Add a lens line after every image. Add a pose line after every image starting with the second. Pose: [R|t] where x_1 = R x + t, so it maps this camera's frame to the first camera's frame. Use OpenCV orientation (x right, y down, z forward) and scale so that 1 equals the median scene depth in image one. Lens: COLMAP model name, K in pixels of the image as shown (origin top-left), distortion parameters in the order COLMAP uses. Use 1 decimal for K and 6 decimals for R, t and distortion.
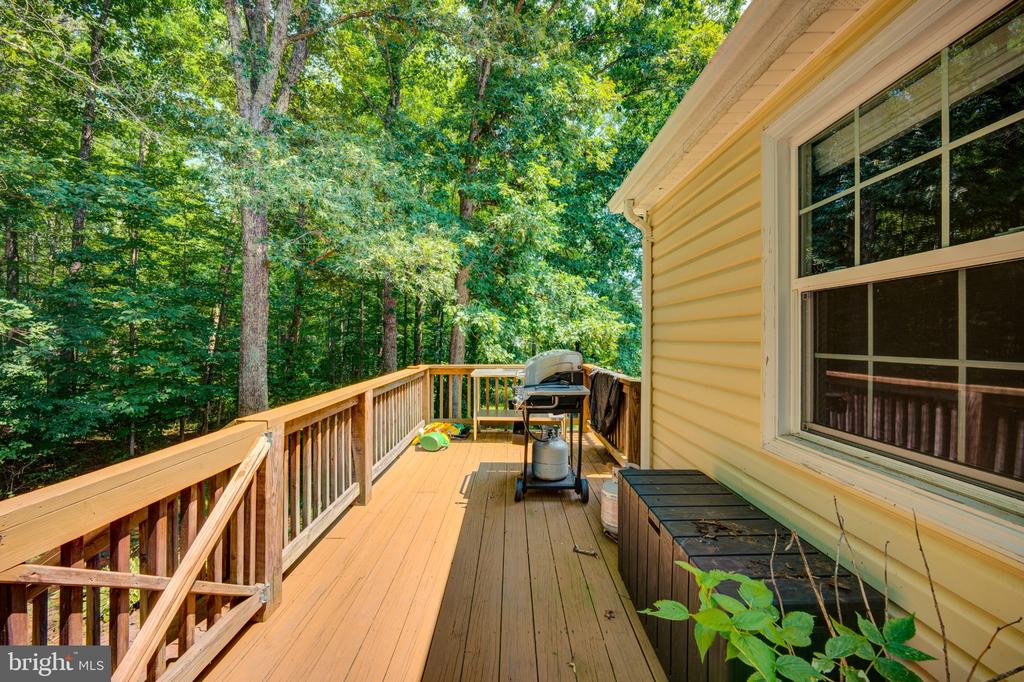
lens RADIAL K [[411.0, 0, 511.4], [0, 411.0, 342.8], [0, 0, 1]] dist [-0.004165, 0.000067]
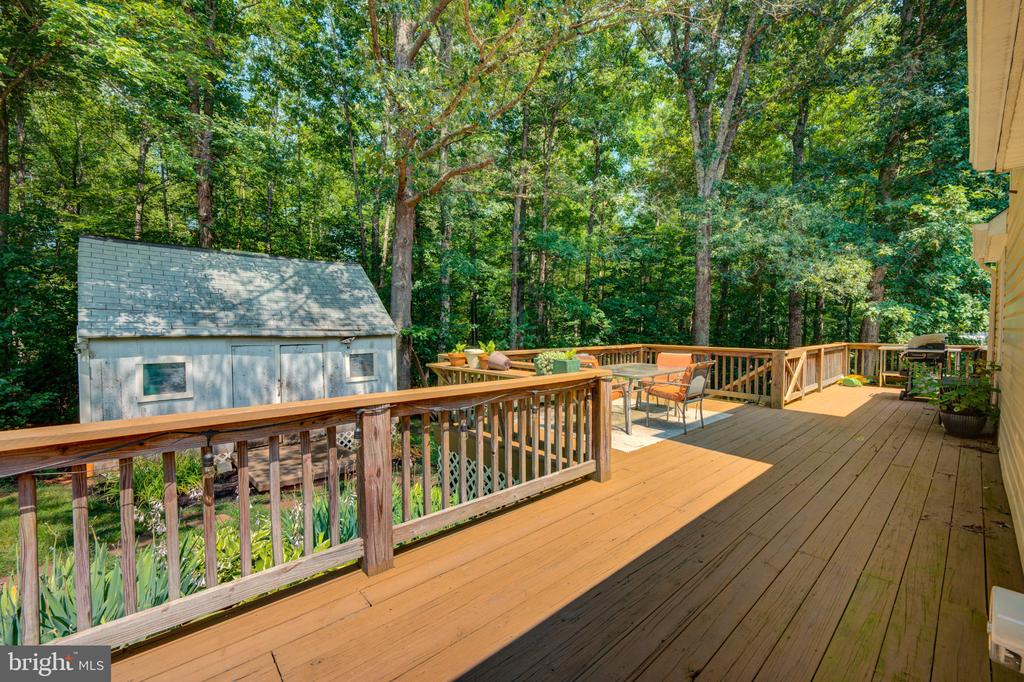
lens RADIAL K [[412.0, 0, 512.5], [0, 412.0, 337.9], [0, 0, 1]] dist [-0.008012, 0.000266]
pose [[0.661015, 0.021143, -0.750075, 0.096563], [-0.008066, 0.999745, 0.021072, 0.005157], [0.750329, -0.007879, 0.661018, -0.716010]]
